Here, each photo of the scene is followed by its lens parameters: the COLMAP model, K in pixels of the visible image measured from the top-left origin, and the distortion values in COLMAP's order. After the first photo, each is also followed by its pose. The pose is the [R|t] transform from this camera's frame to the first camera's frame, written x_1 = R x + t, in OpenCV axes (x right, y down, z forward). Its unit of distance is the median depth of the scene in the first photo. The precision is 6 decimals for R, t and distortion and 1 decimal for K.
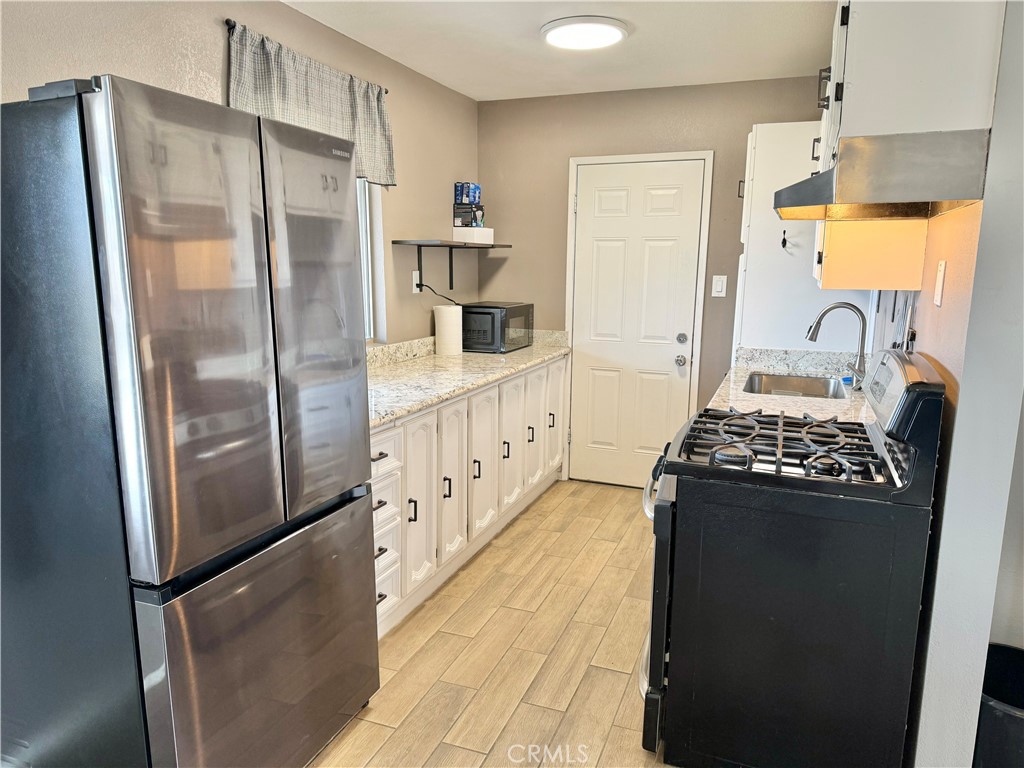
lens RADIAL K [[722.0, 0, 516.9], [0, 722.0, 387.3], [0, 0, 1]] dist [0.063287, -0.077839]
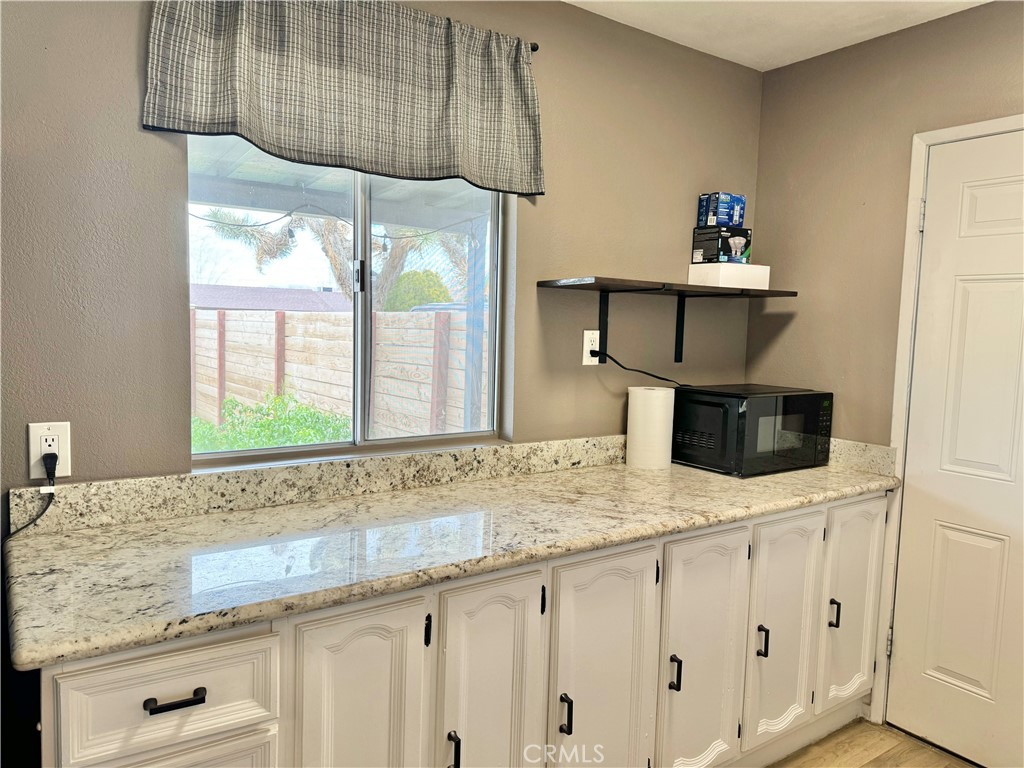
lens RADIAL K [[722.0, 0, 512.8], [0, 722.0, 382.0], [0, 0, 1]] dist [0.063287, -0.077839]
pose [[0.830332, 0.058230, -0.554218, 0.161534], [-0.115115, 0.990998, -0.068345, -0.068148], [0.545250, 0.120548, 0.829561, 0.468851]]
